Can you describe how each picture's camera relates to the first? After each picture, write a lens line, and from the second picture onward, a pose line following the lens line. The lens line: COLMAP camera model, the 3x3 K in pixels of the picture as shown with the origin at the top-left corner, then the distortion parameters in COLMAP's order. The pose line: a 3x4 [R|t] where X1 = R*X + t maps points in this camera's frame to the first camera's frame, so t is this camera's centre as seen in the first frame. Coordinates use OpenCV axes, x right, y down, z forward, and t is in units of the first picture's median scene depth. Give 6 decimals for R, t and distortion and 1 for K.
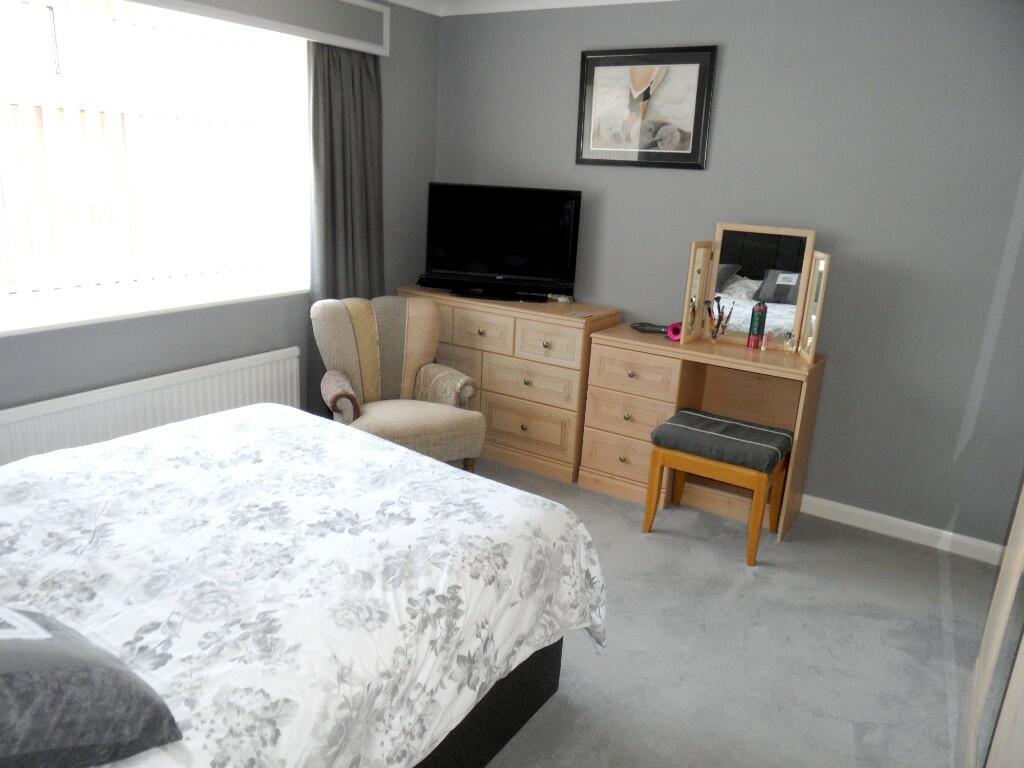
lens RADIAL K [[755.2, 0, 506.5], [0, 755.2, 379.8], [0, 0, 1]] dist [-0.027209, 0.020045]
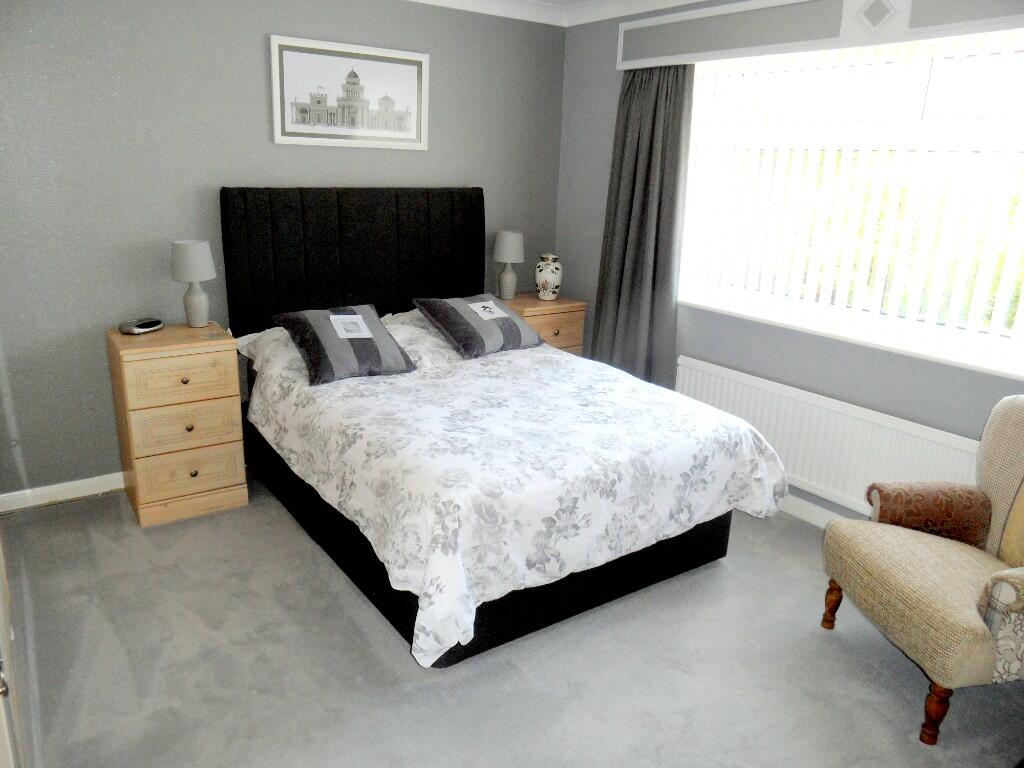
lens RADIAL K [[755.2, 0, 505.9], [0, 755.2, 389.5], [0, 0, 1]] dist [-0.027209, 0.020045]
pose [[-0.360065, 0.198427, -0.911581, 1.002355], [-0.318577, 0.892232, 0.320049, -0.324596], [0.876848, 0.405647, -0.258047, 1.362766]]
